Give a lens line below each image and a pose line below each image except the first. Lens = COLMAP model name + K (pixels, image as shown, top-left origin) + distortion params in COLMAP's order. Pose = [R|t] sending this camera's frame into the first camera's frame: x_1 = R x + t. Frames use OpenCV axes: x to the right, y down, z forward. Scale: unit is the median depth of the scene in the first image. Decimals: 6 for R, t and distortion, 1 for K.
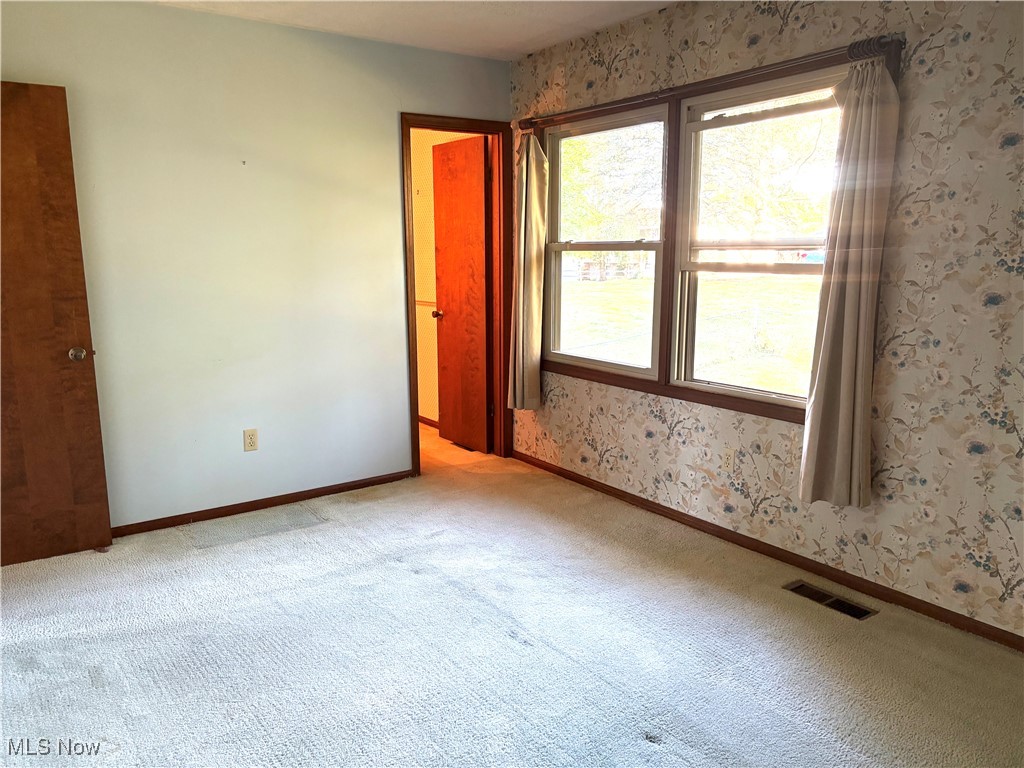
lens RADIAL K [[773.9, 0, 512.2], [0, 773.9, 389.1], [0, 0, 1]] dist [0.044808, -0.038430]
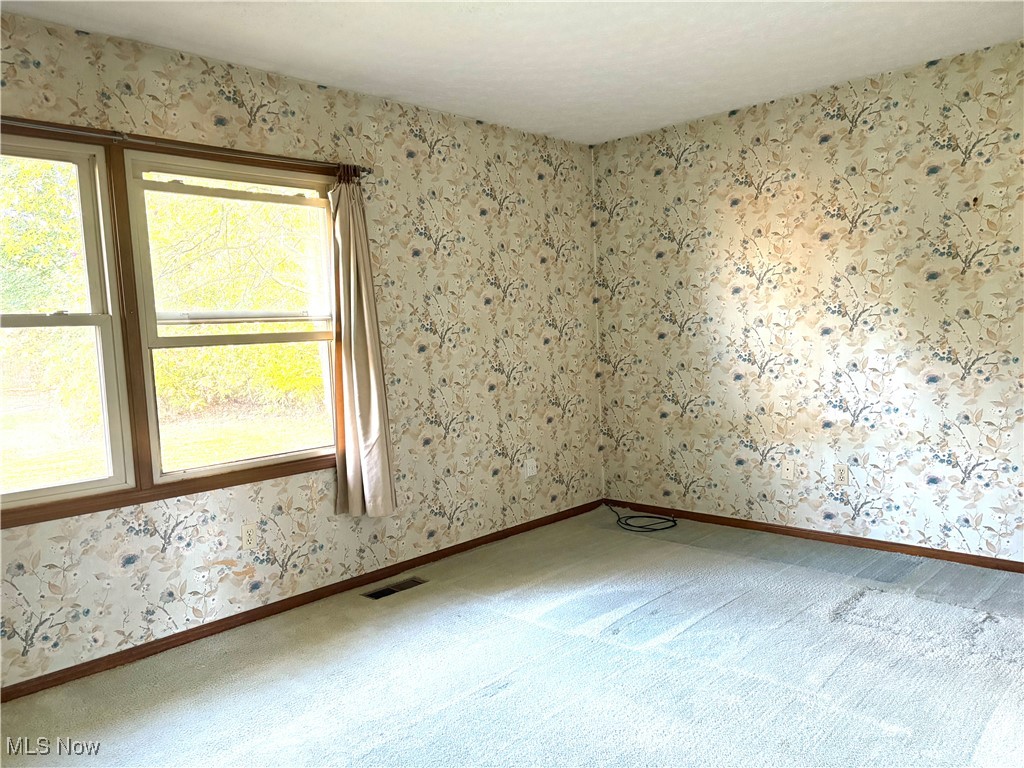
lens RADIAL K [[773.9, 0, 512.2], [0, 773.9, 389.1], [0, 0, 1]] dist [0.044808, -0.038430]
pose [[-0.204713, -0.060518, 0.976950, -0.702044], [0.220227, 0.969649, 0.106213, -0.113536], [-0.953726, 0.236893, -0.185172, 0.802968]]
